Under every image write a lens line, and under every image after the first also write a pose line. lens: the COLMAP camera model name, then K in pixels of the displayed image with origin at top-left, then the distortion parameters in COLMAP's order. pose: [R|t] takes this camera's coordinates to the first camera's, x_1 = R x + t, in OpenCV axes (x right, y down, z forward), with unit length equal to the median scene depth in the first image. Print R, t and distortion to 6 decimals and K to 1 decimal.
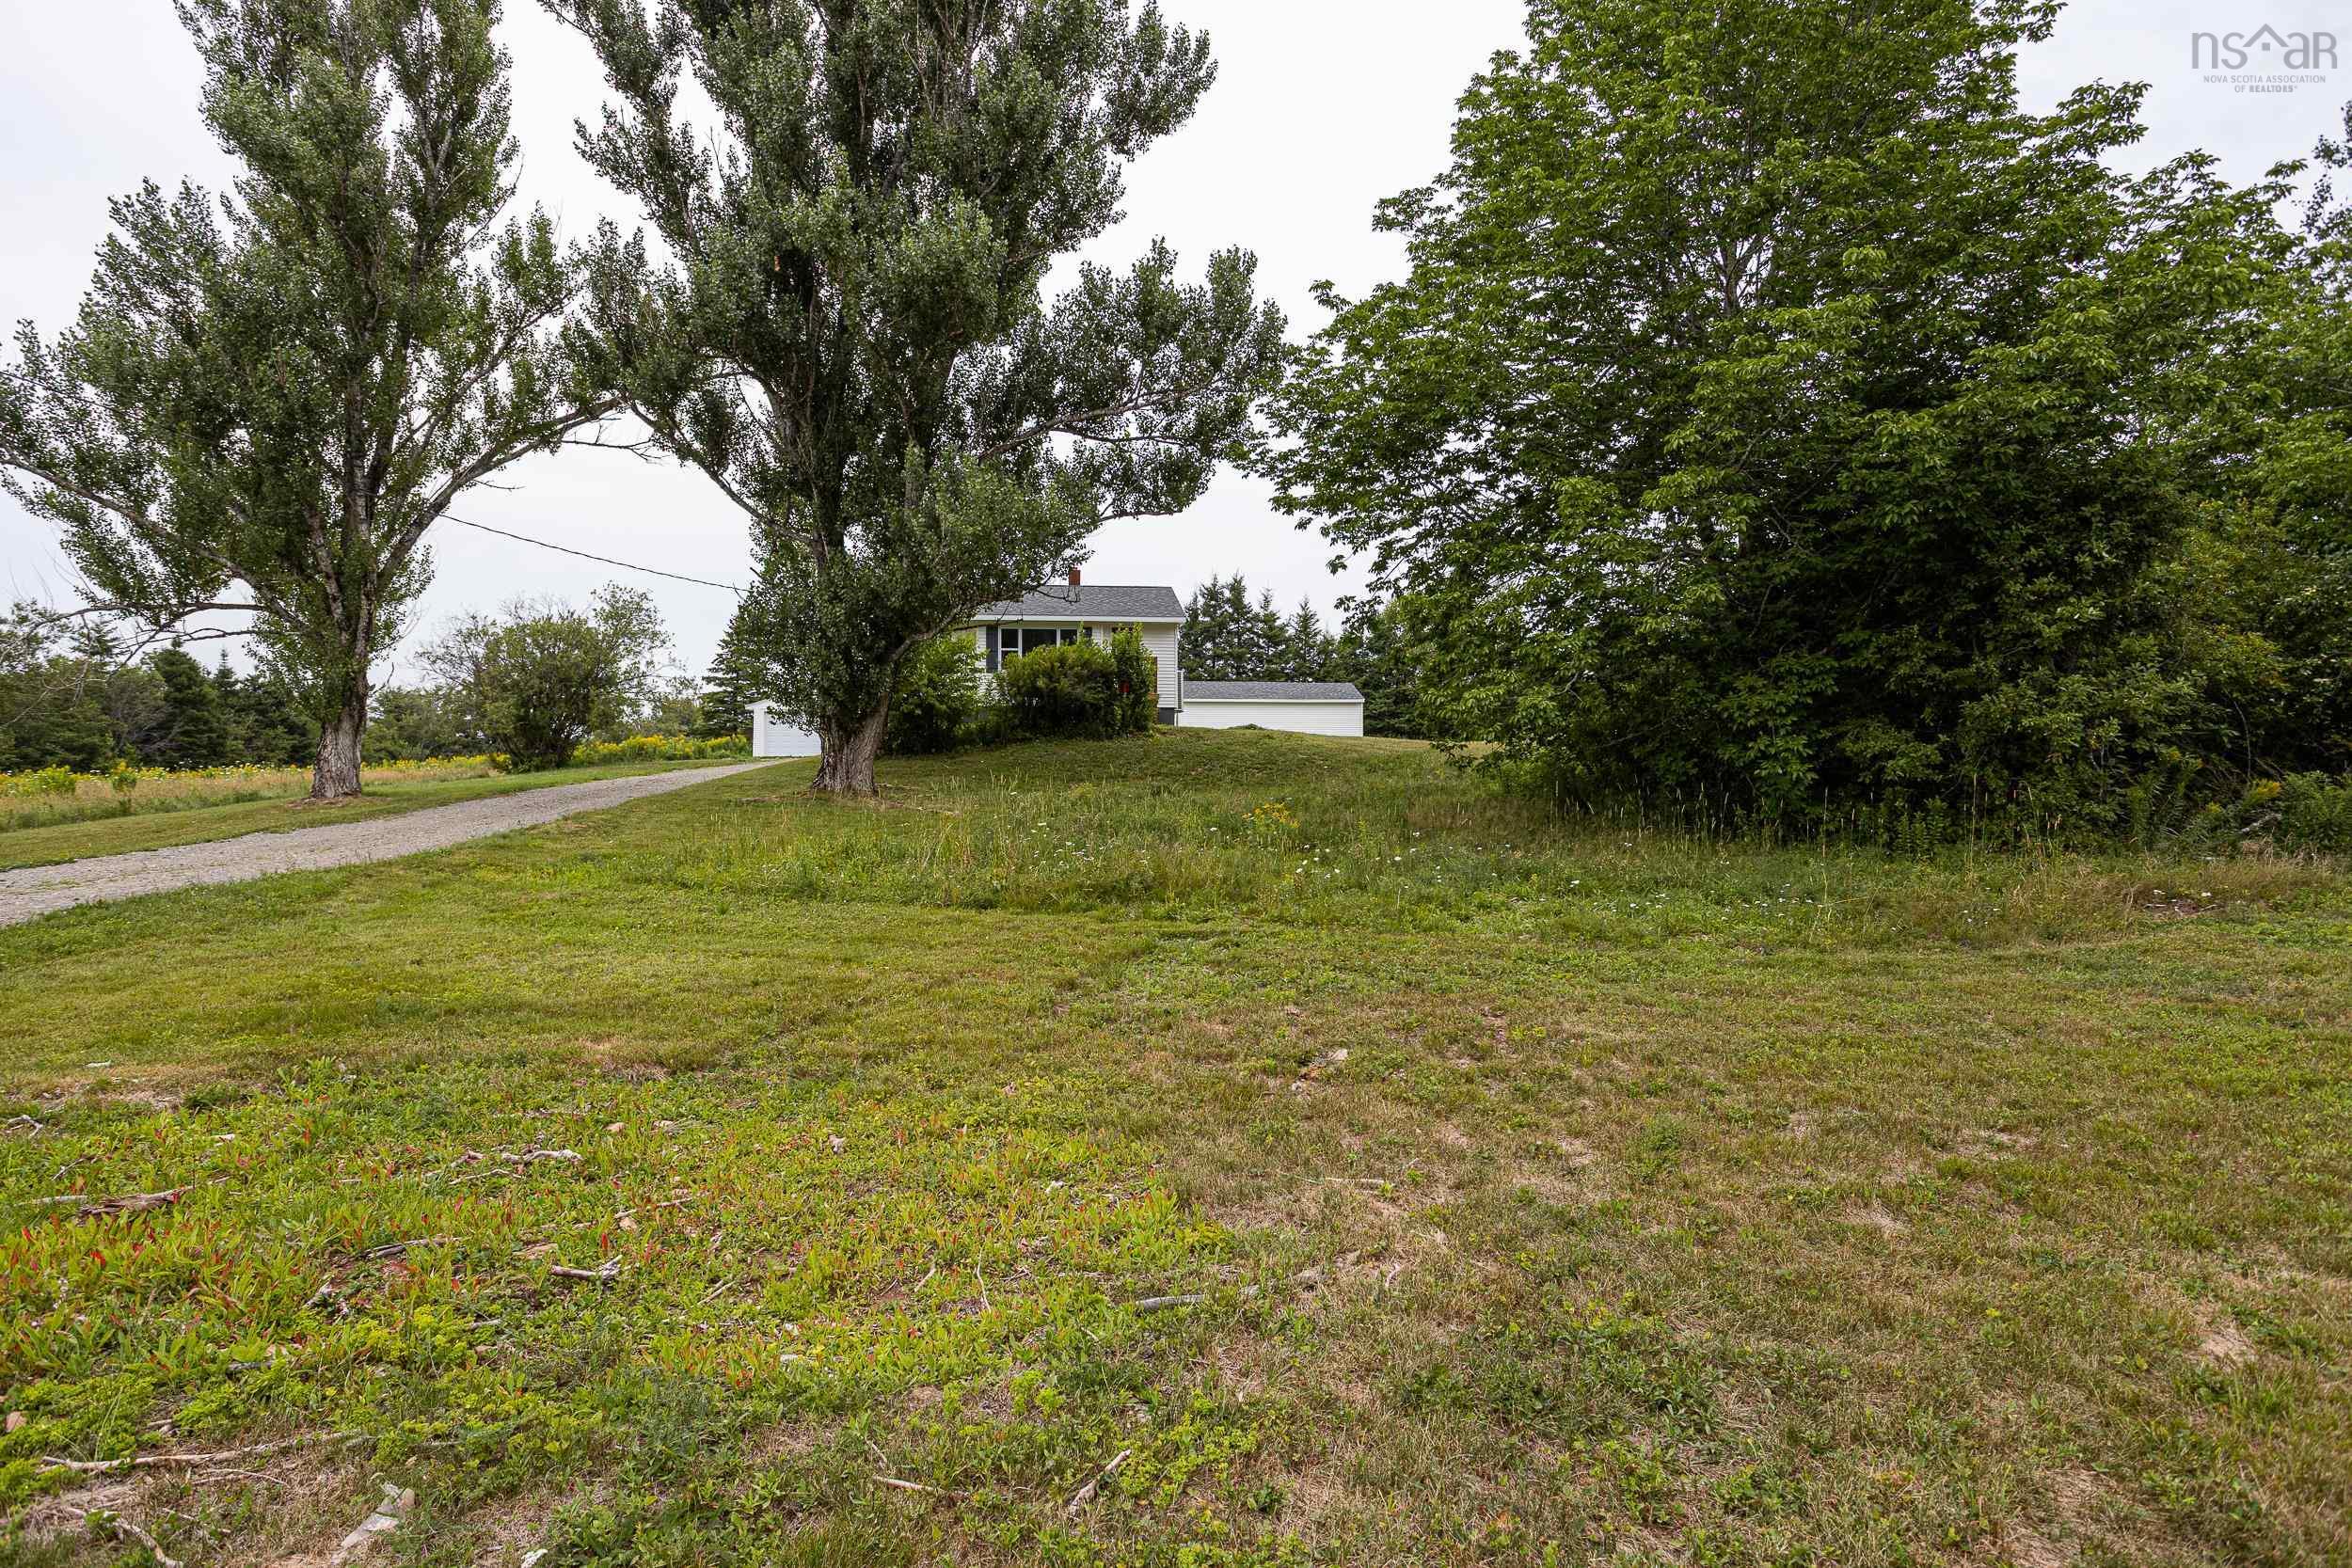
lens RADIAL K [[1264.7, 0, 1176.0], [0, 1264.7, 784.0], [0, 0, 1]] dist [-0.053973, 0.041579]
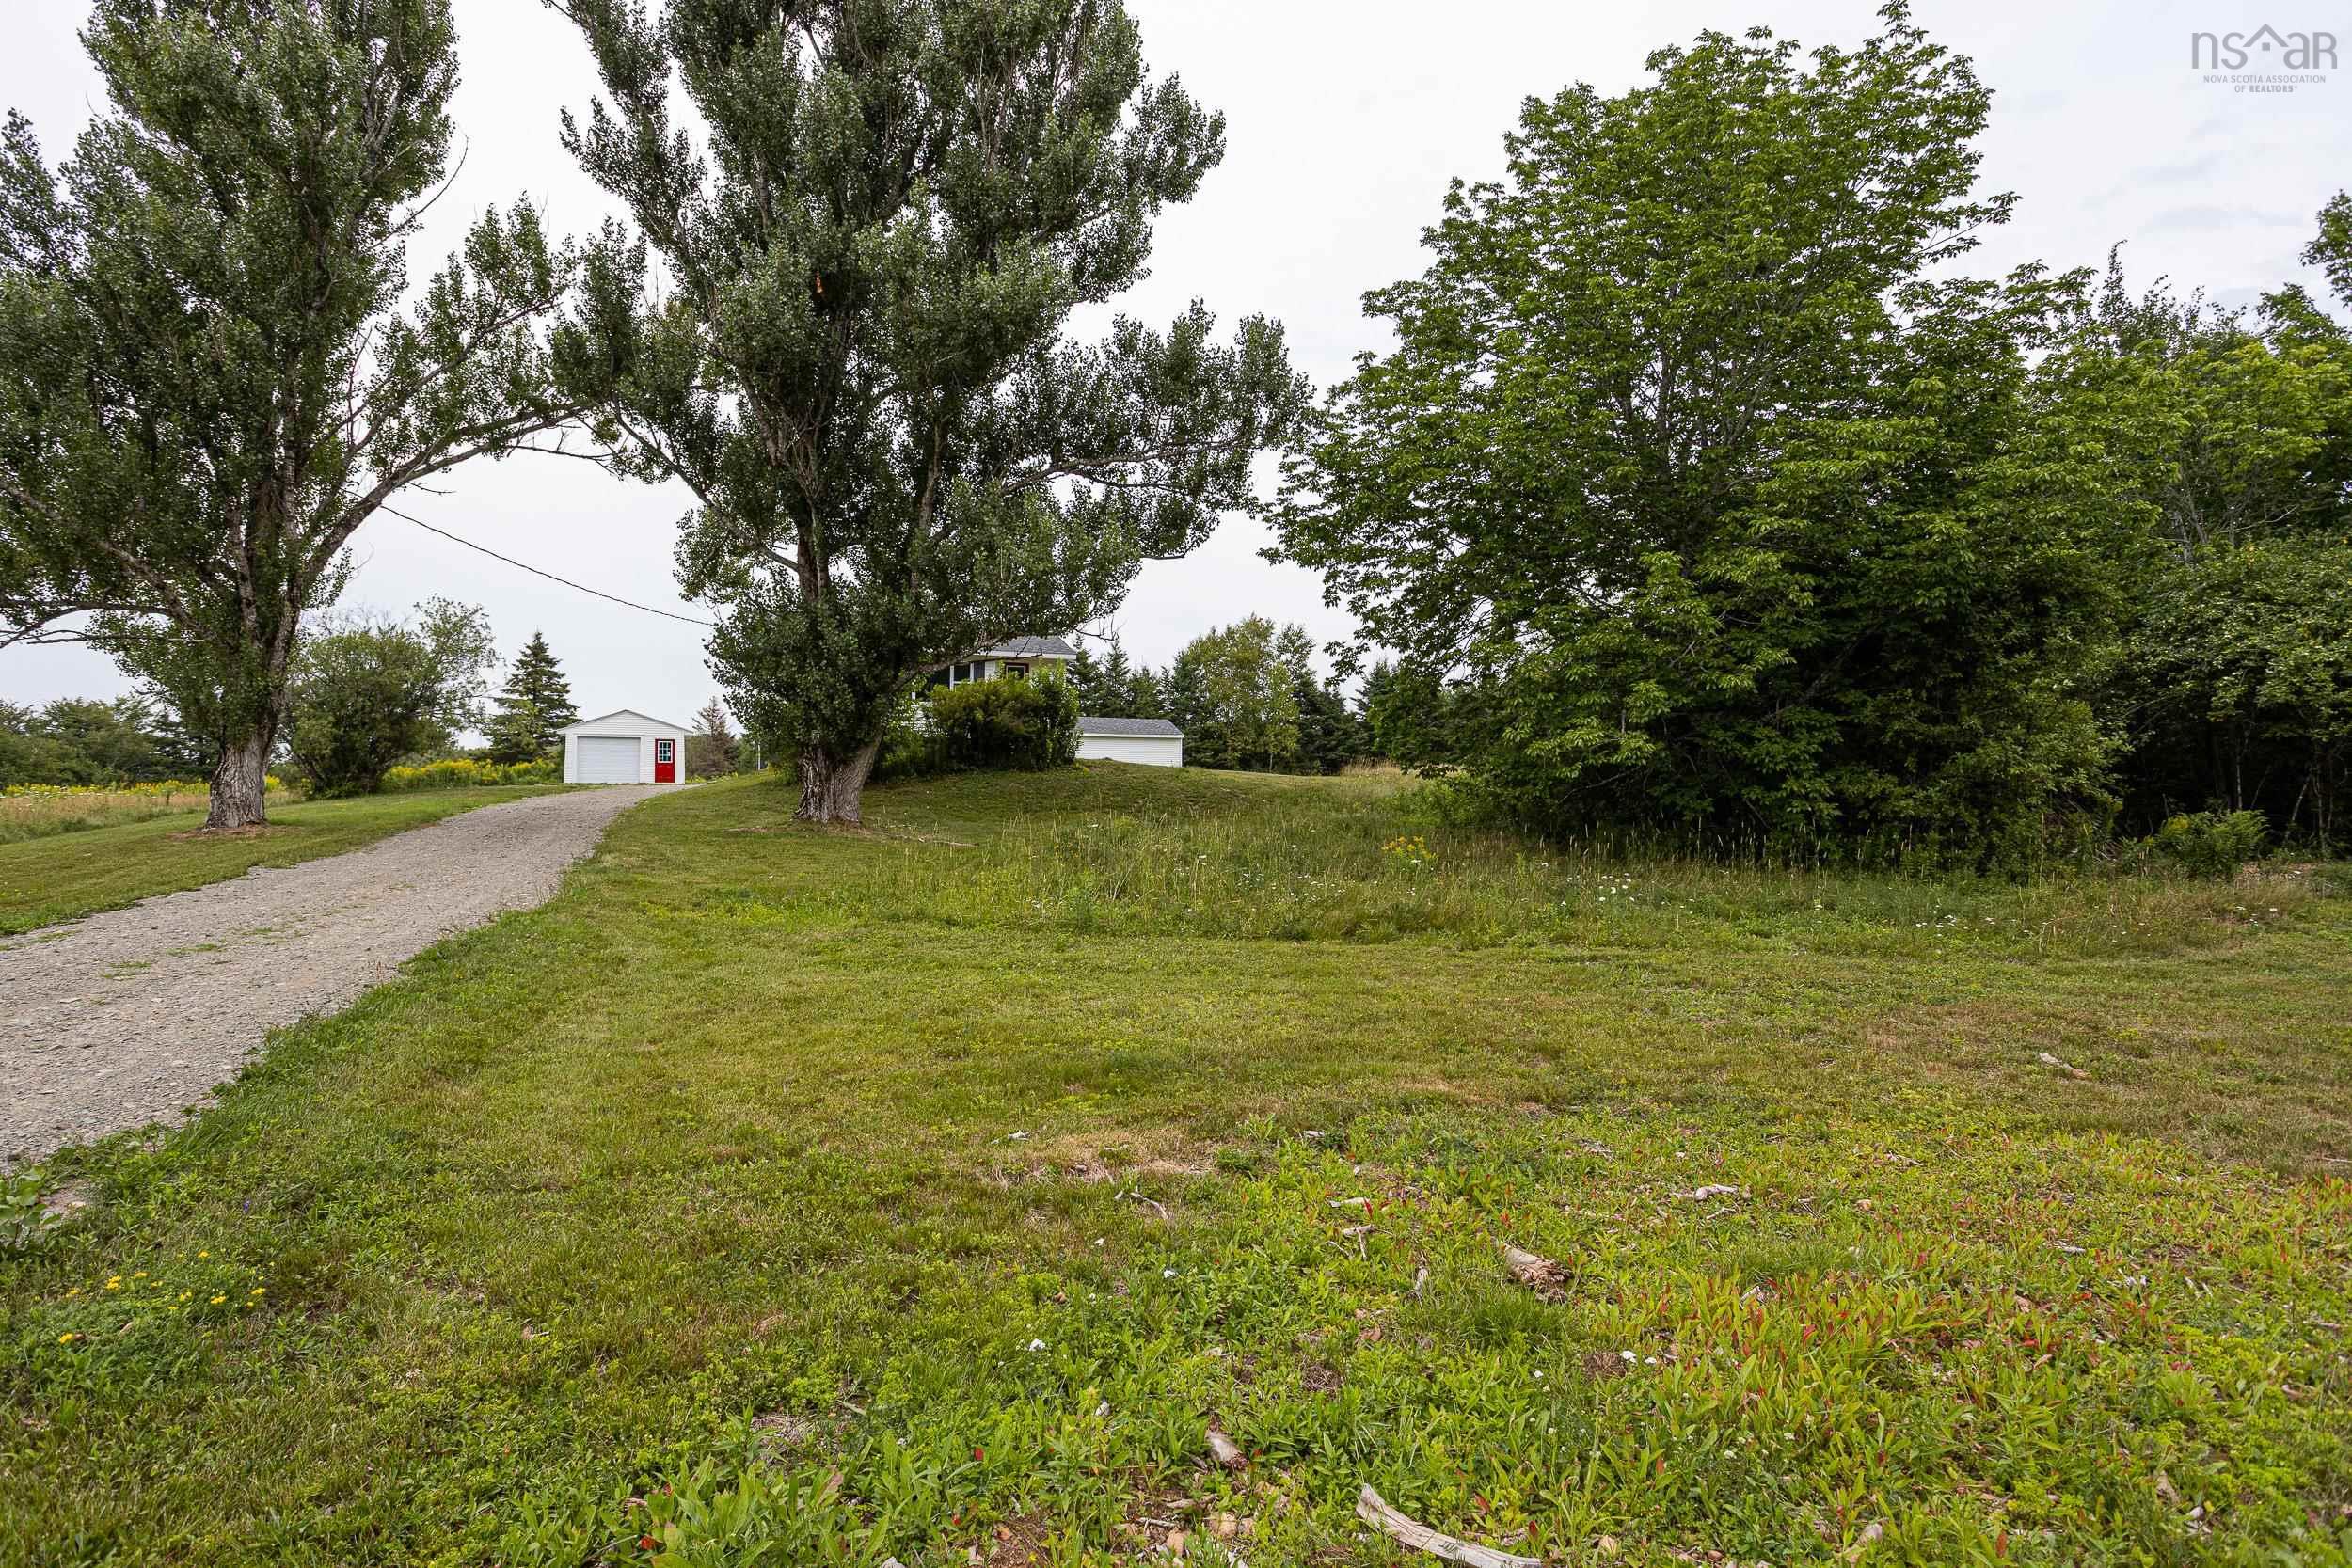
lens RADIAL K [[1205.2, 0, 1176.0], [0, 1205.2, 784.0], [0, 0, 1]] dist [-0.047788, 0.028947]
pose [[0.974026, 0.010126, 0.226208, -0.354432], [-0.004734, 0.999692, -0.024366, -0.003692], [-0.226385, 0.022662, 0.973774, 0.044377]]
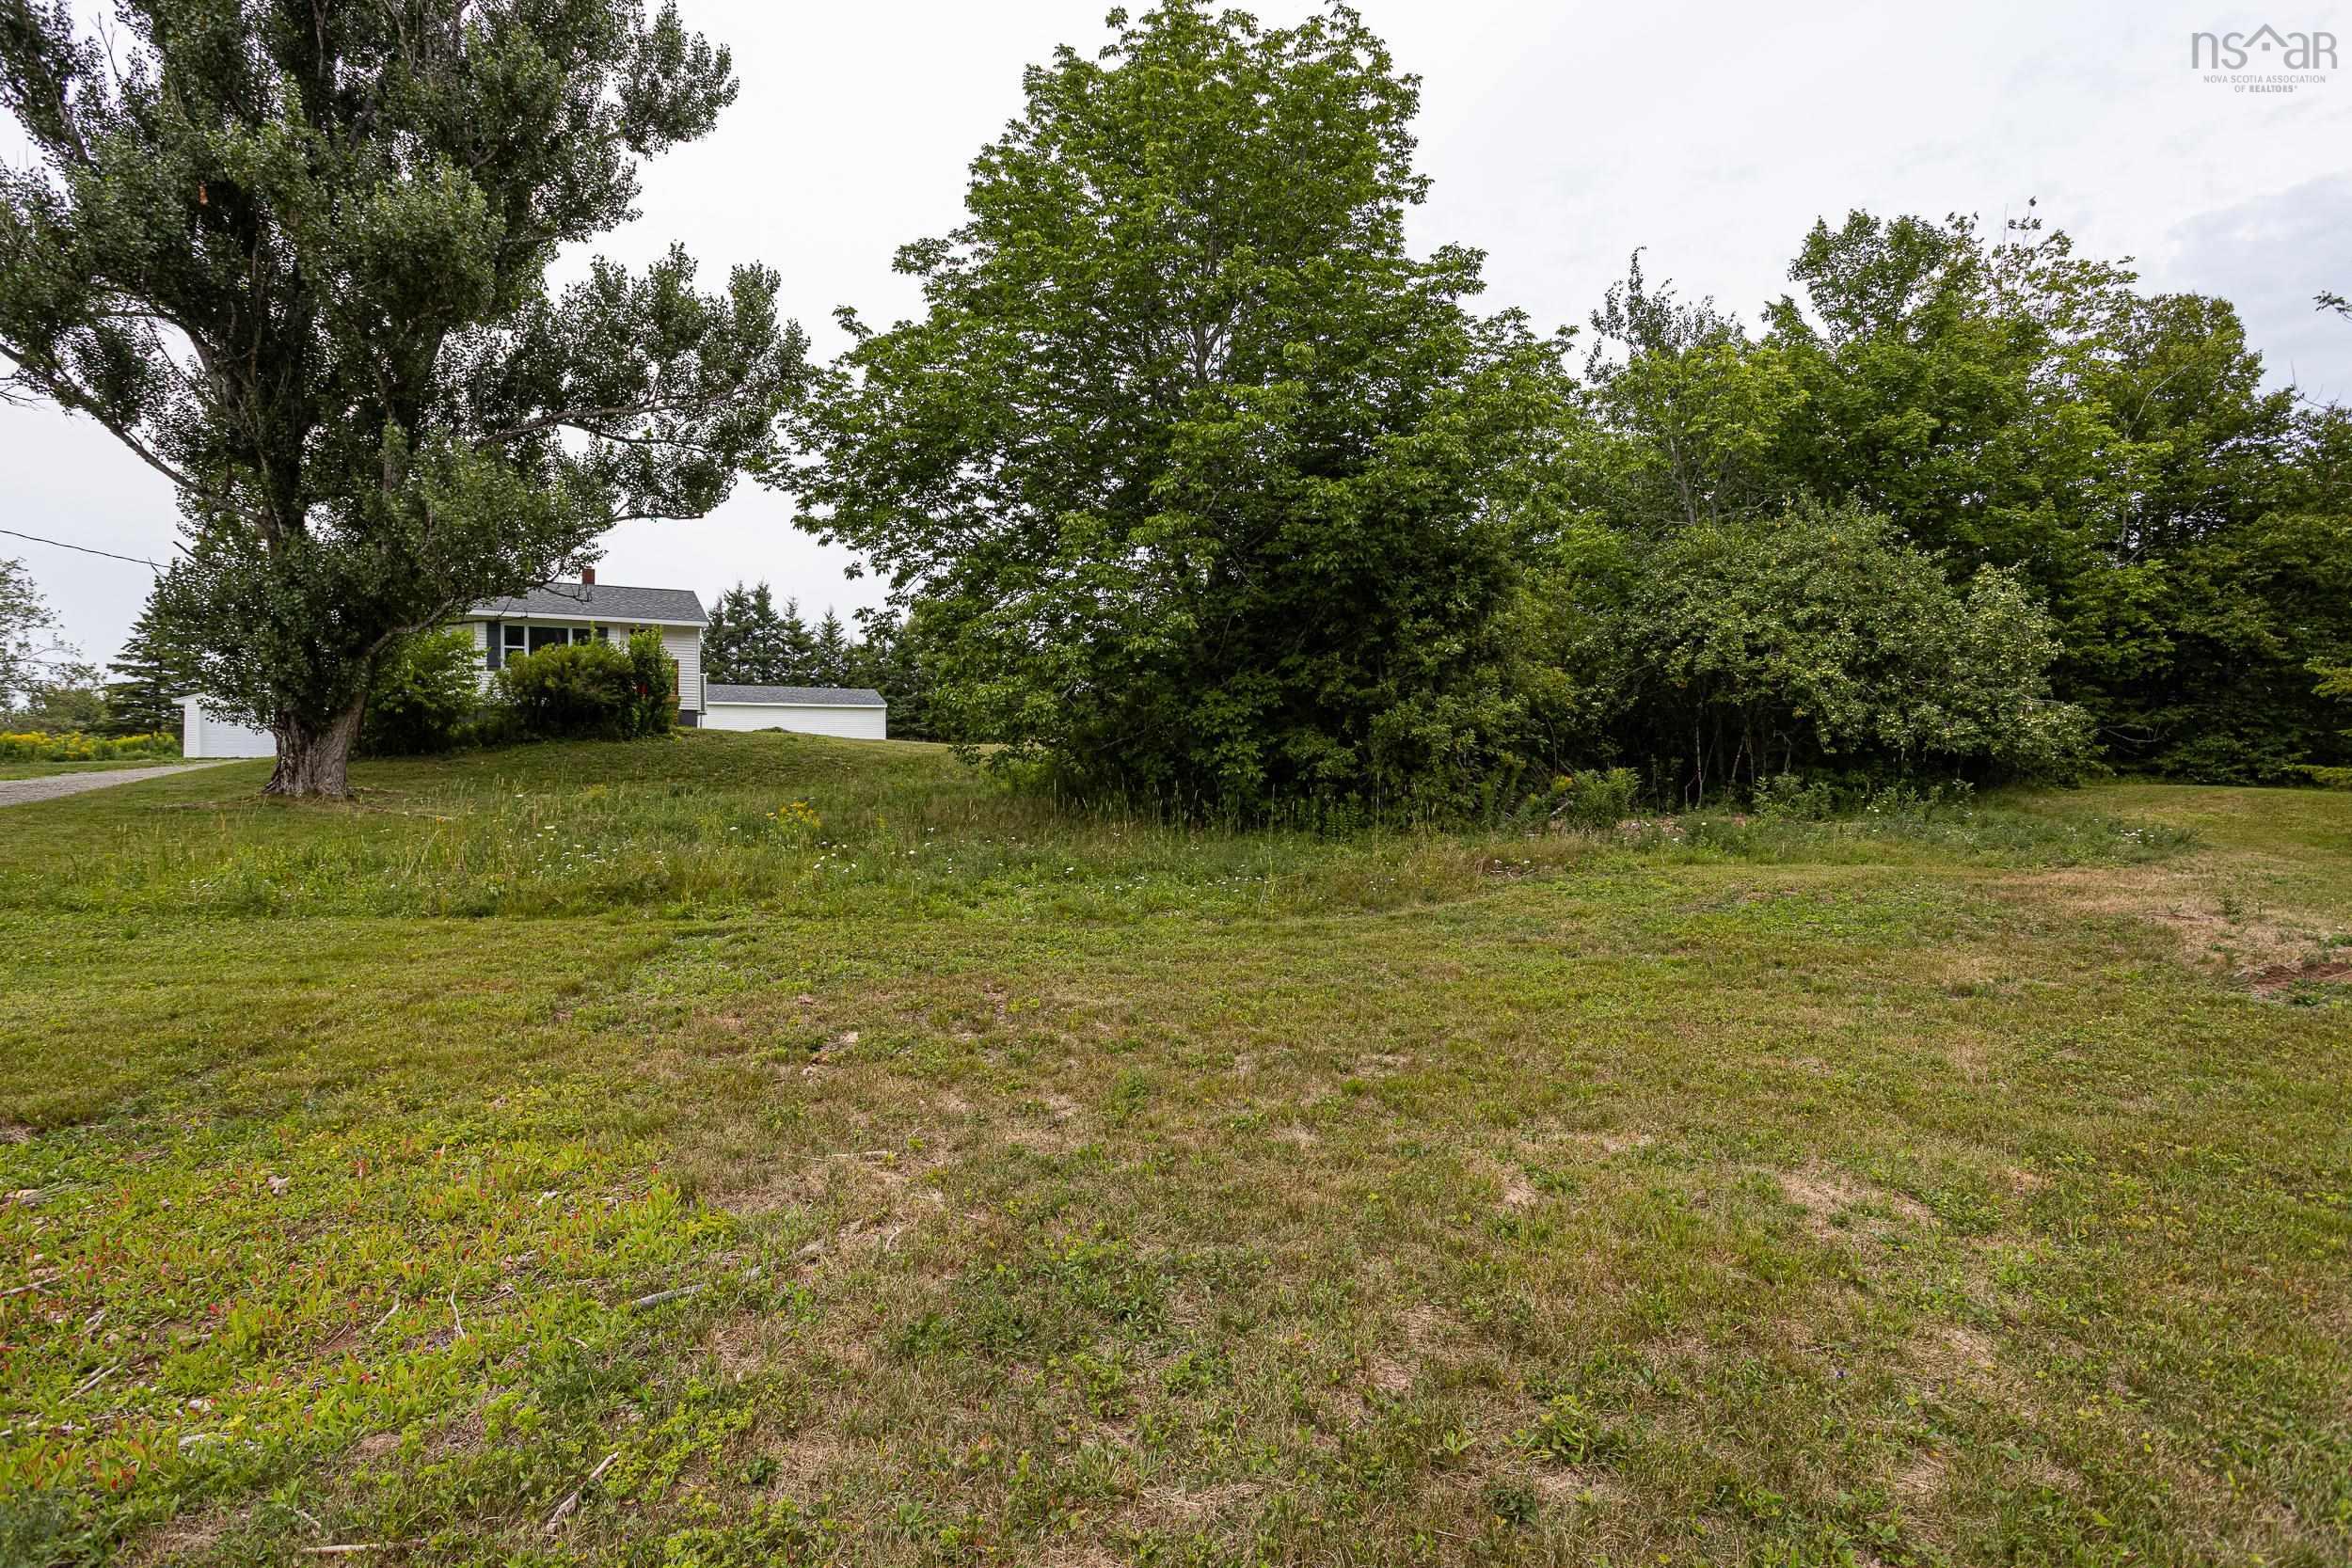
lens RADIAL K [[1159.0, 0, 1176.0], [0, 1159.0, 784.0], [0, 0, 1]] dist [-0.047714, 0.034239]
pose [[0.924547, -0.006990, 0.381003, 0.005070], [0.006816, 0.999975, 0.001806, 0.000091], [-0.381006, 0.000927, 0.924572, -0.002025]]
